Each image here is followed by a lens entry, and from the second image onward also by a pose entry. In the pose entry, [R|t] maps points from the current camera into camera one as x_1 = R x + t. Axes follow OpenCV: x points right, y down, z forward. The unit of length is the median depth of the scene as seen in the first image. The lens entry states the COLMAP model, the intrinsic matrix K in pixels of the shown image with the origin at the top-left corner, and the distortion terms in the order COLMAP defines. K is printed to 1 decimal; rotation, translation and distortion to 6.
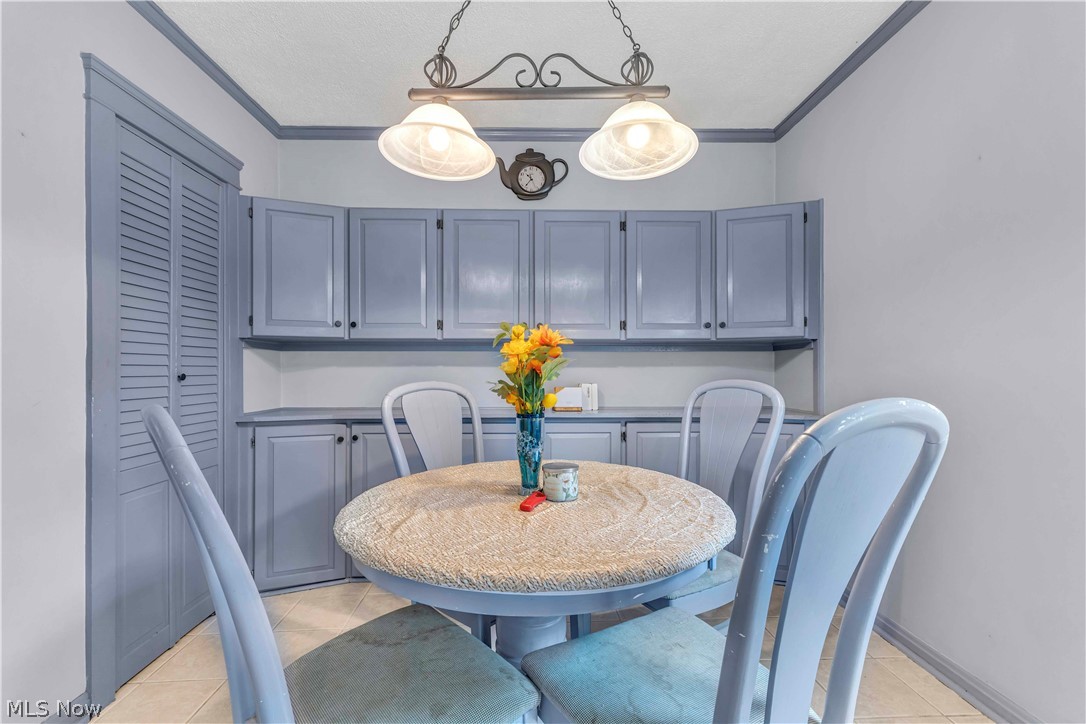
lens RADIAL K [[475.6, 0, 540.5], [0, 475.6, 372.4], [0, 0, 1]] dist [0.004517, 0.000356]
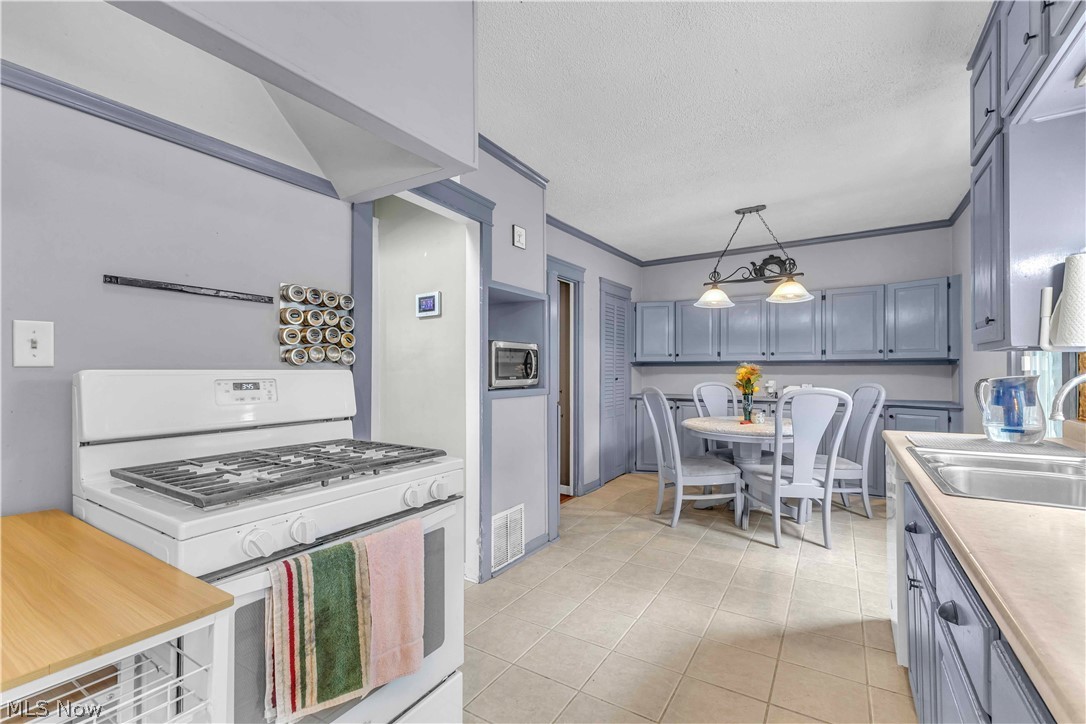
lens RADIAL K [[475.6, 0, 542.2], [0, 475.6, 371.7], [0, 0, 1]] dist [0.004517, 0.000356]
pose [[0.828450, 0.001948, -0.560060, 0.308529], [-0.001173, 0.999998, 0.001743, -0.027201], [0.560062, -0.000787, 0.828450, -1.131651]]
